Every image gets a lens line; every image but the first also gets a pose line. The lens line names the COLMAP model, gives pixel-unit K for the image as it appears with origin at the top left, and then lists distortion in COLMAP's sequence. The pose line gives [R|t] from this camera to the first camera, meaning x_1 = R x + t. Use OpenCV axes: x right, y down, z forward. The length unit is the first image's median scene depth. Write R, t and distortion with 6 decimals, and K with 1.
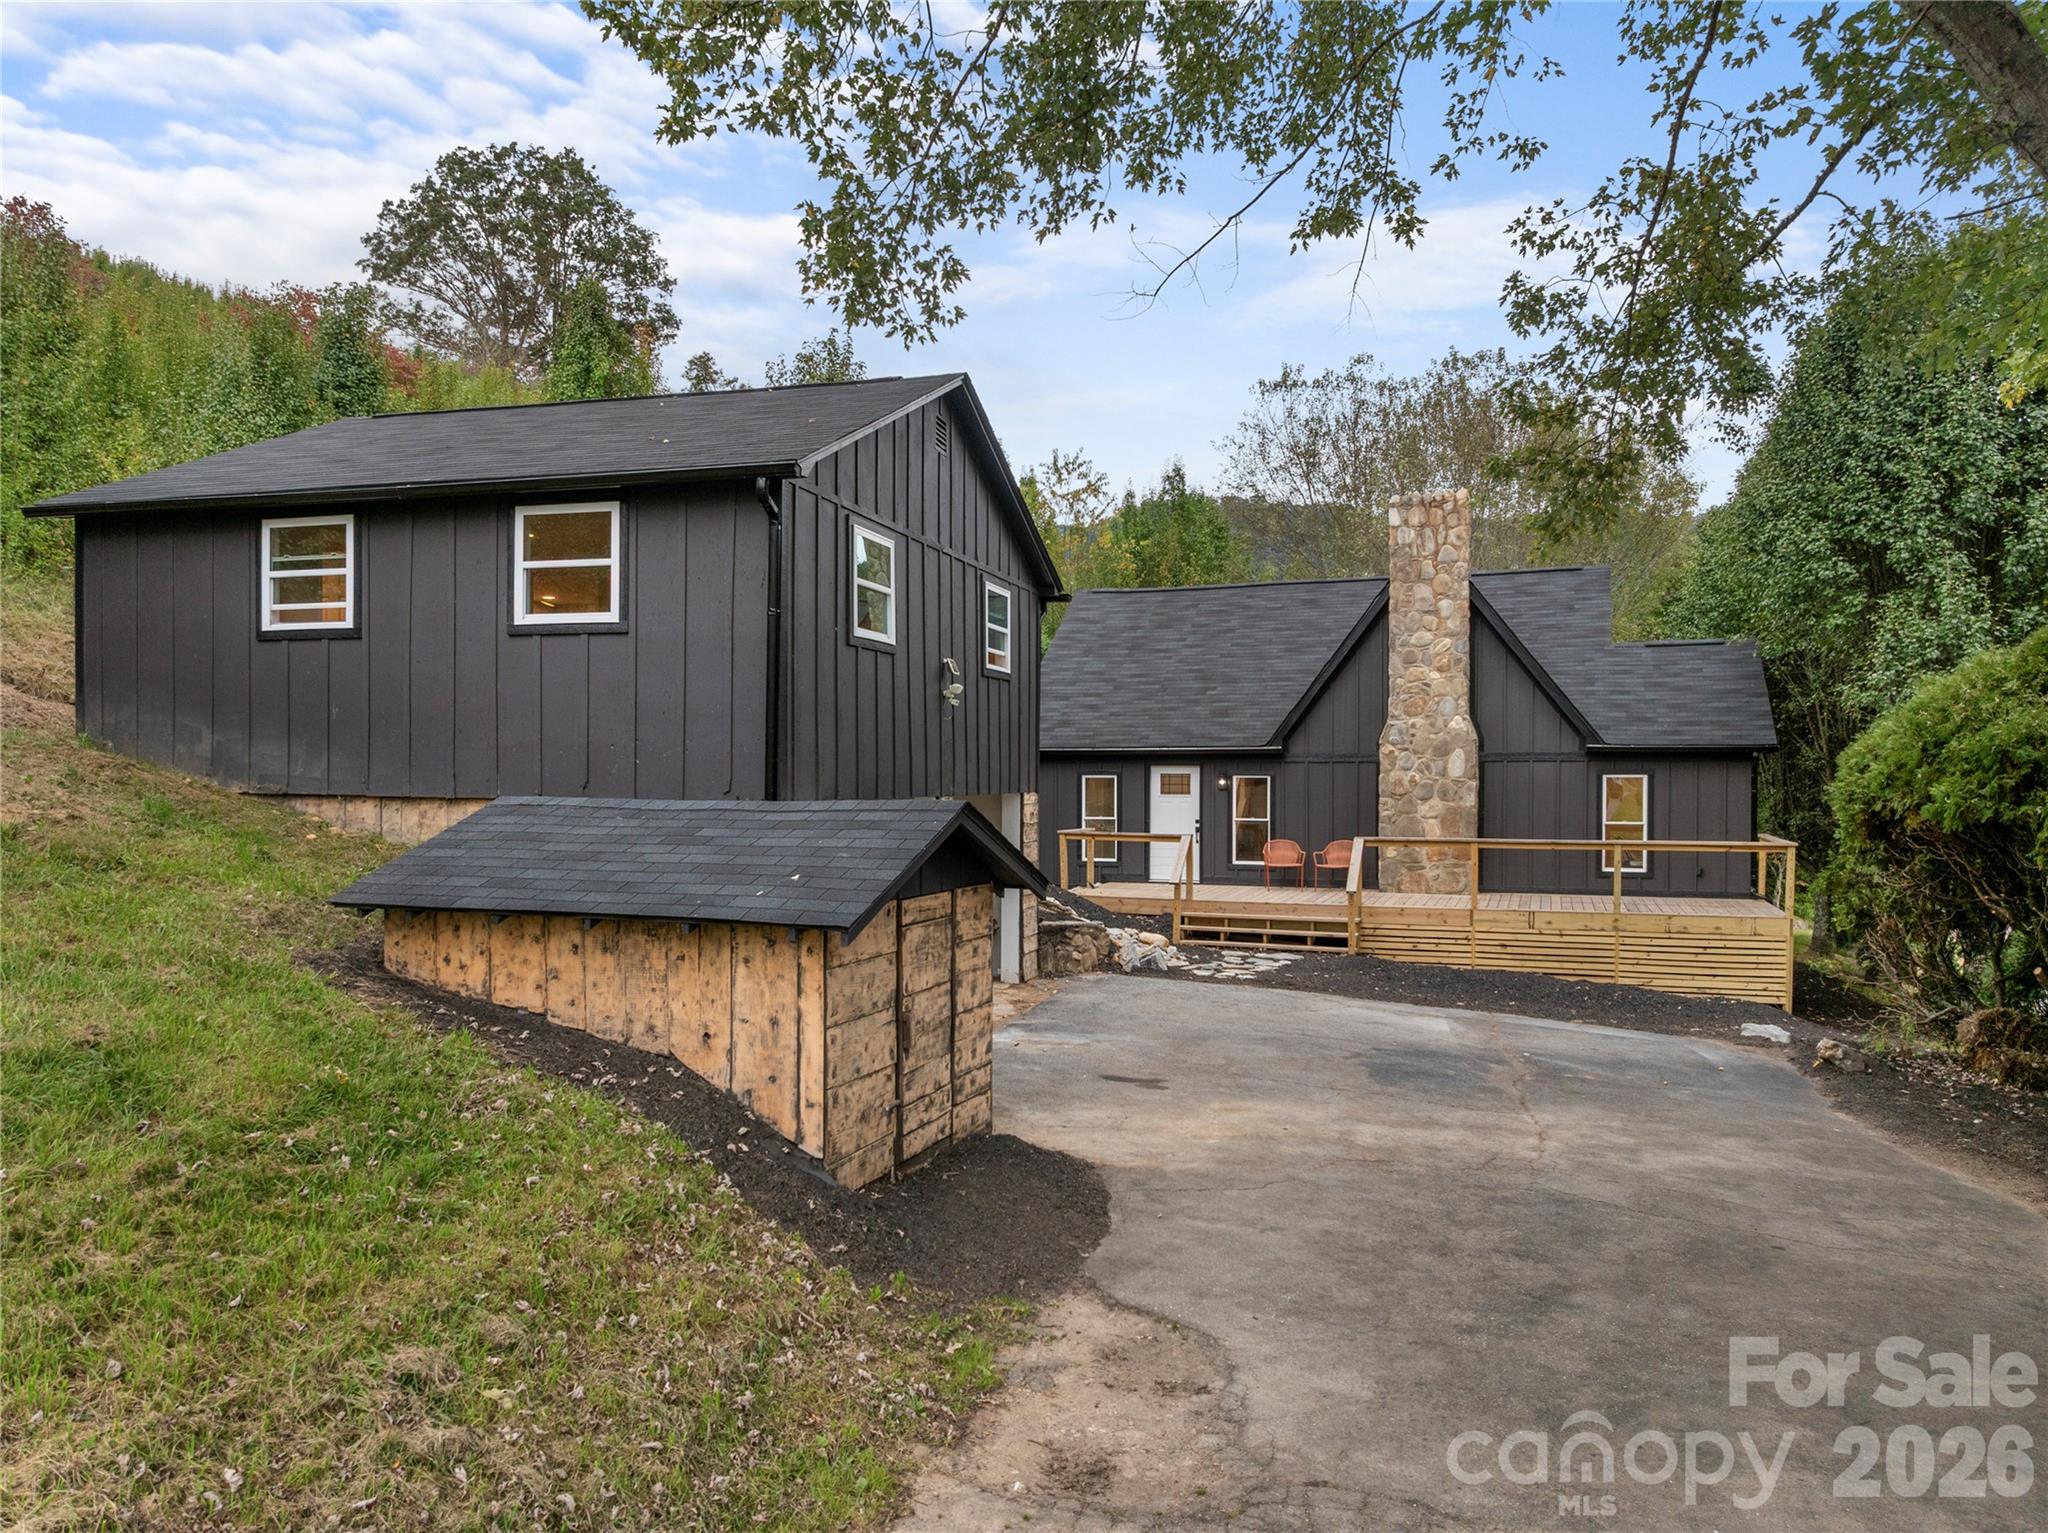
lens RADIAL K [[1487.2, 0, 1021.7], [0, 1487.2, 804.1], [0, 0, 1]] dist [-0.042622, 0.001813]
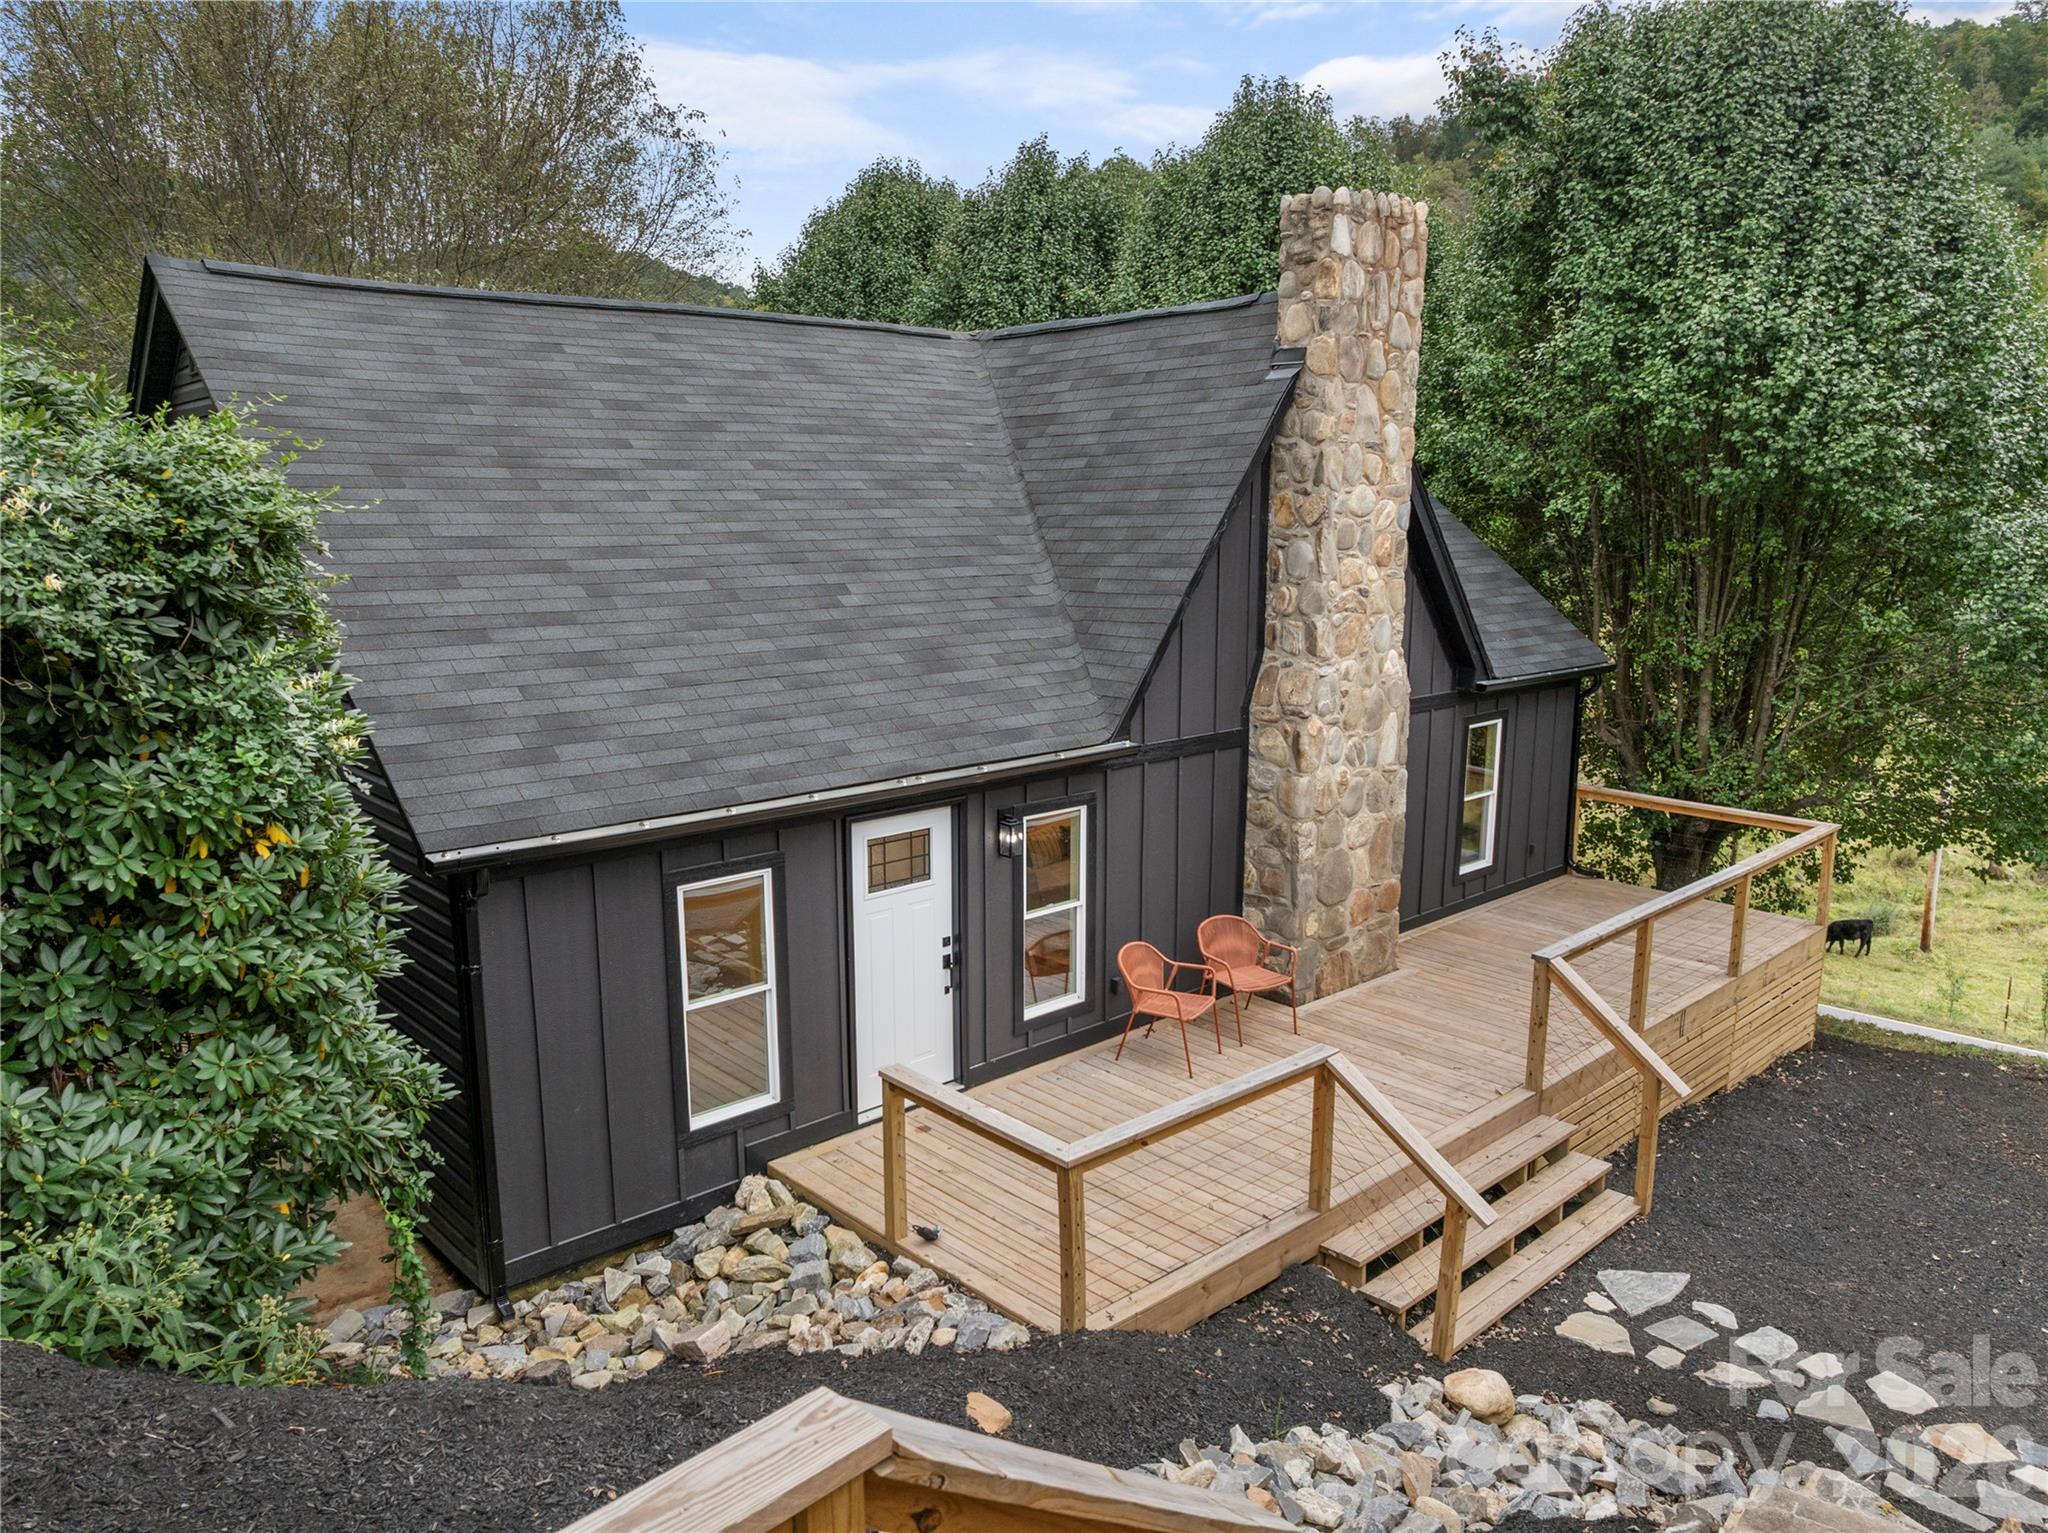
lens RADIAL K [[1453.8, 0, 1037.0], [0, 1453.8, 762.3], [0, 0, 1]] dist [-0.044245, 0.003658]
pose [[0.451727, -0.166572, 0.876468, -0.220439], [0.011602, 0.983429, 0.180921, -0.113979], [-0.892081, -0.071558, 0.446174, 0.871882]]
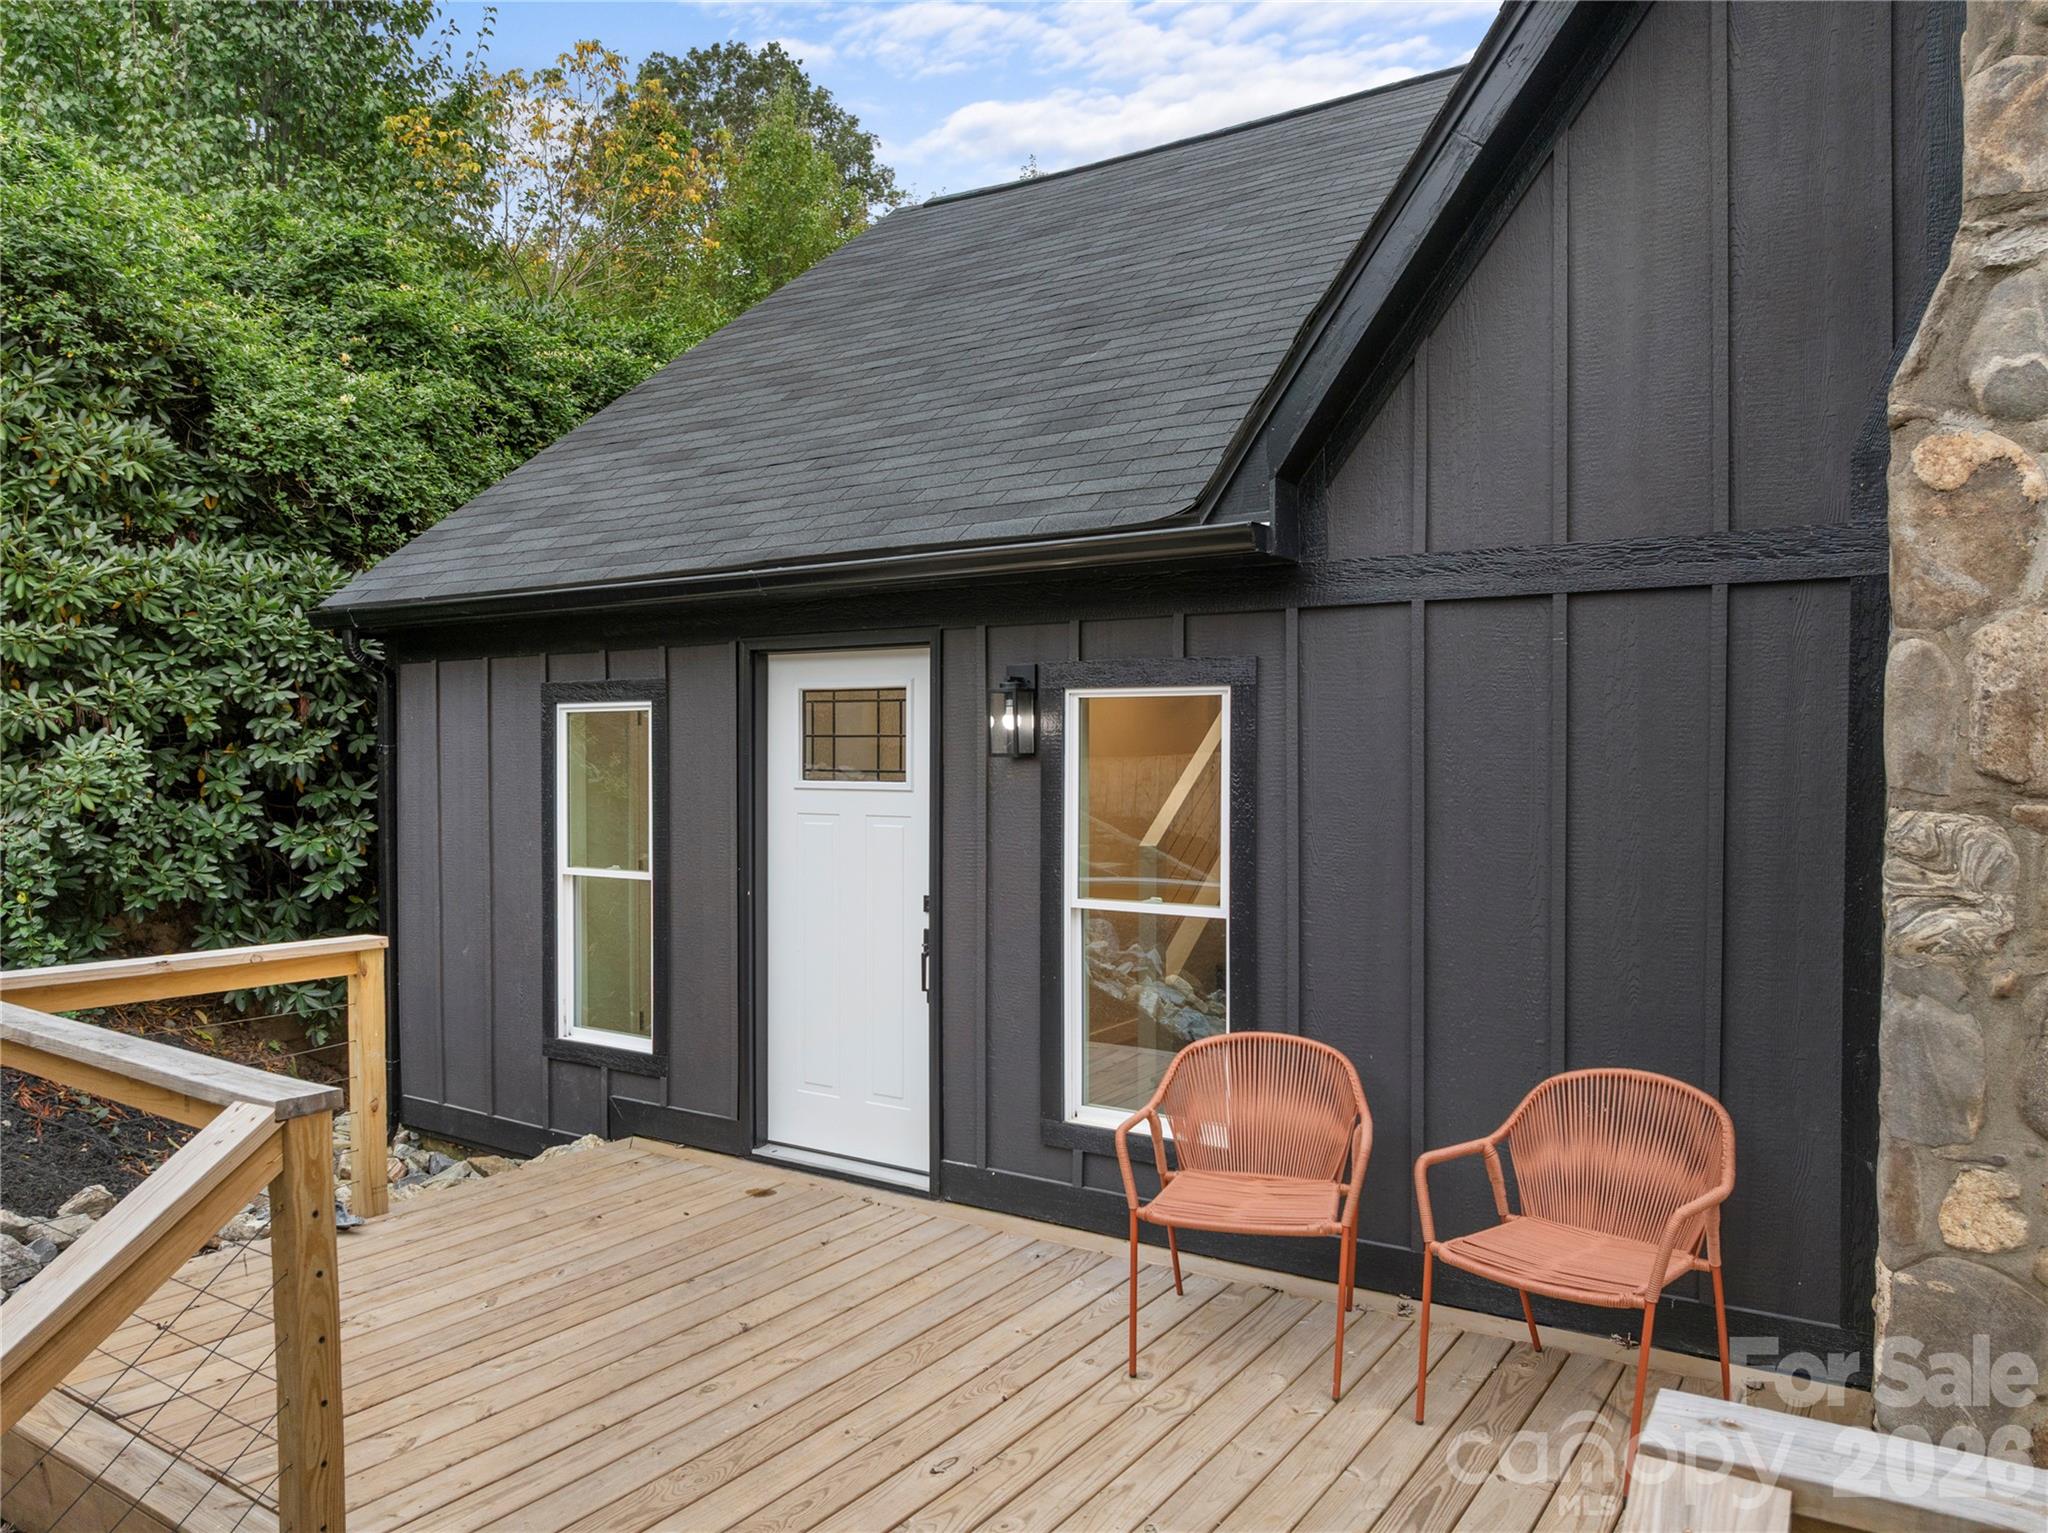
lens RADIAL K [[1438.8, 0, 1024.0], [0, 1438.8, 766.5], [0, 0, 1]] dist [-0.034587, 0.001018]
pose [[0.970827, 0.000742, -0.239781, 0.196474], [-0.002977, 0.999955, -0.008962, -0.007236], [0.239763, 0.009414, 0.970786, 0.860807]]
